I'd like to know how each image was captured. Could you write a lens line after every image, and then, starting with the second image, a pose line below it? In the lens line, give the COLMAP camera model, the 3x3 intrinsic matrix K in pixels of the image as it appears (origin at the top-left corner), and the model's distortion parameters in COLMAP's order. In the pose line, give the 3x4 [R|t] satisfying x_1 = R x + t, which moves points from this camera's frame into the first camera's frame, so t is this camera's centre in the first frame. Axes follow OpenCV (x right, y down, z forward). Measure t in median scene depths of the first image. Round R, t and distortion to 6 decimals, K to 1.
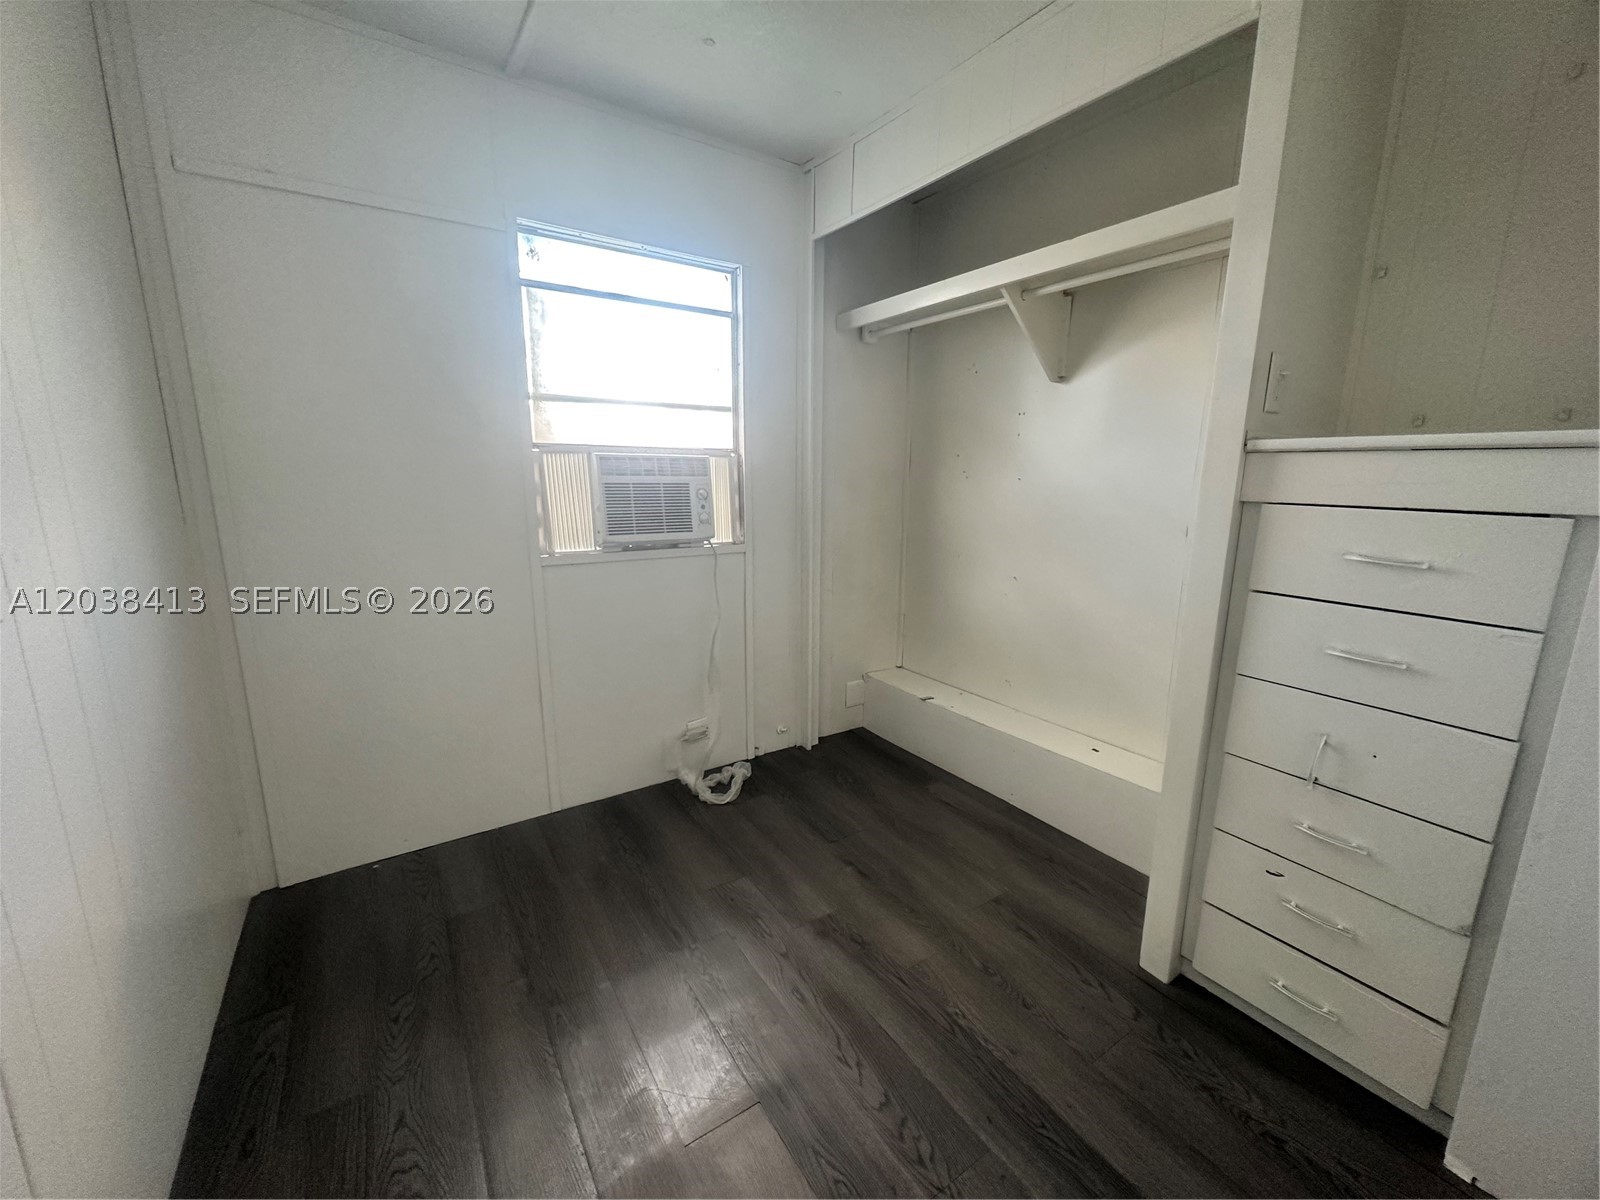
lens RADIAL K [[636.9, 0, 803.4], [0, 636.9, 605.1], [0, 0, 1]] dist [-0.003558, 0.000295]
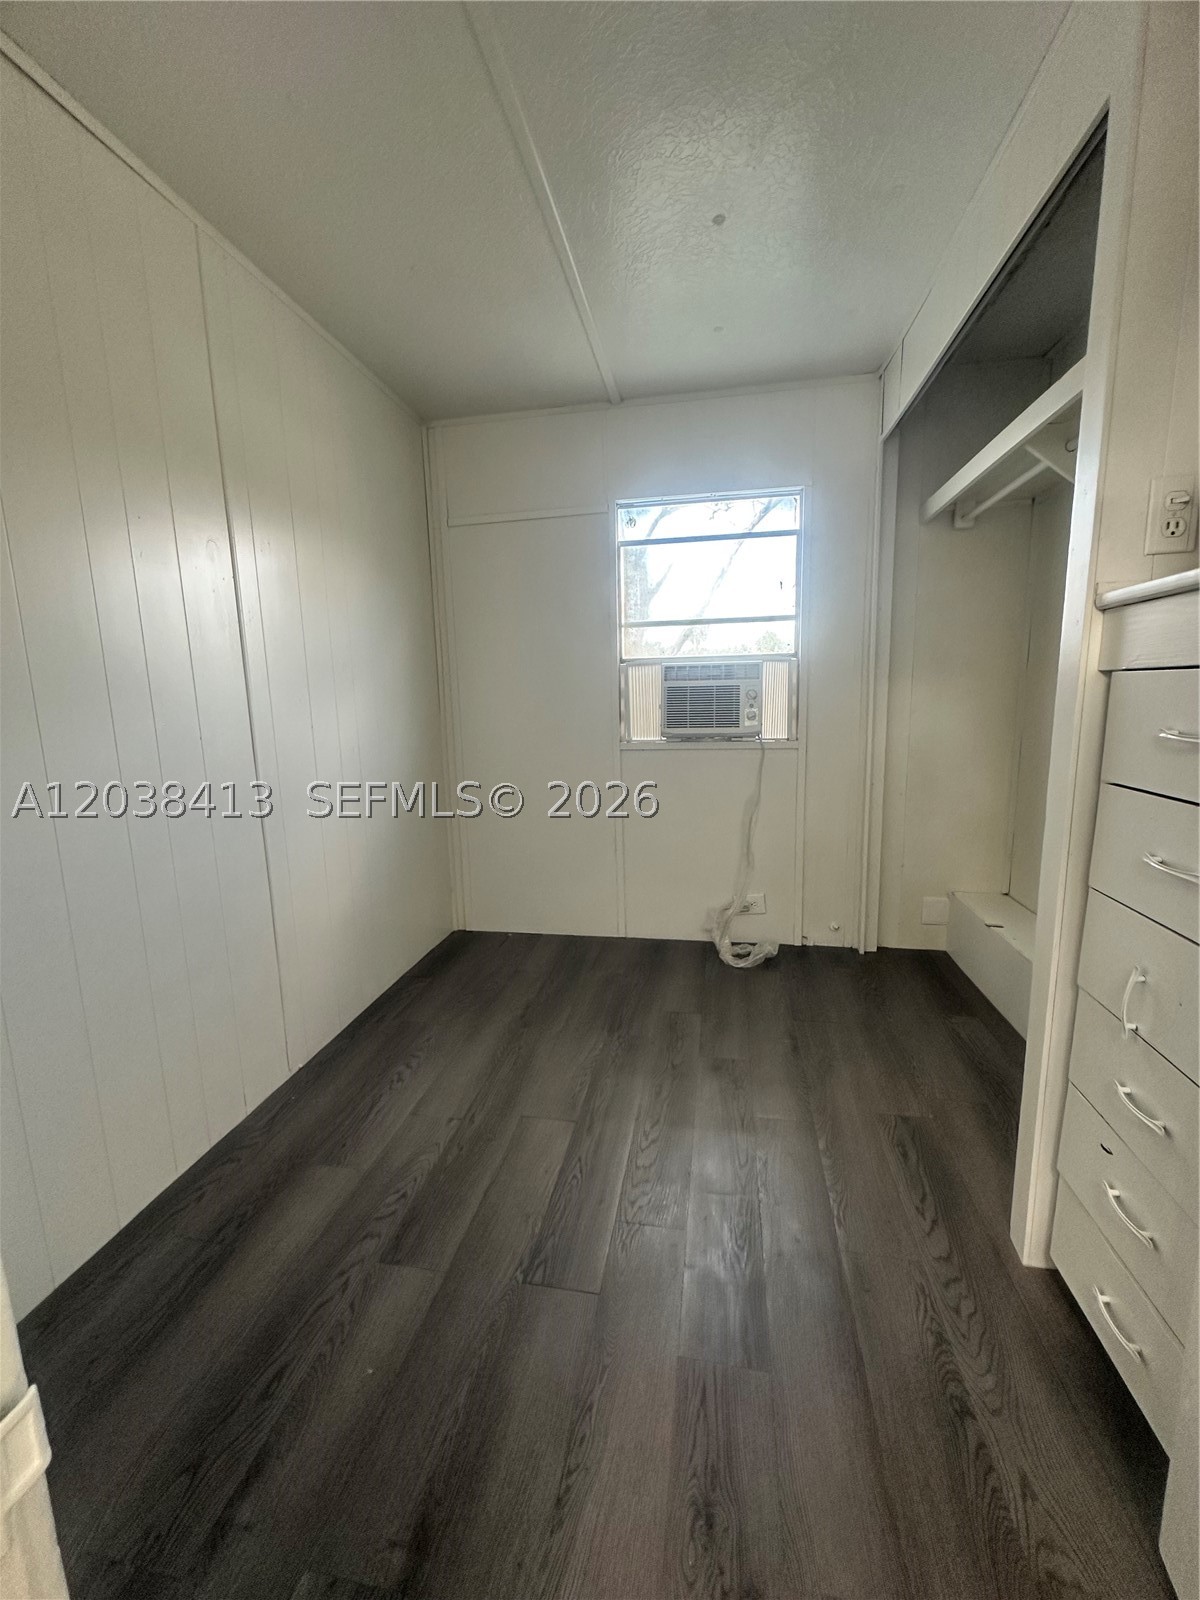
lens RADIAL K [[636.9, 0, 590.4], [0, 636.9, 807.1], [0, 0, 1]] dist [-0.003558, 0.000295]
pose [[0.714365, 0.095686, -0.693200, 0.444791], [-0.113945, 0.993292, 0.019686, 0.036568], [0.690434, 0.064924, 0.720476, -0.010276]]
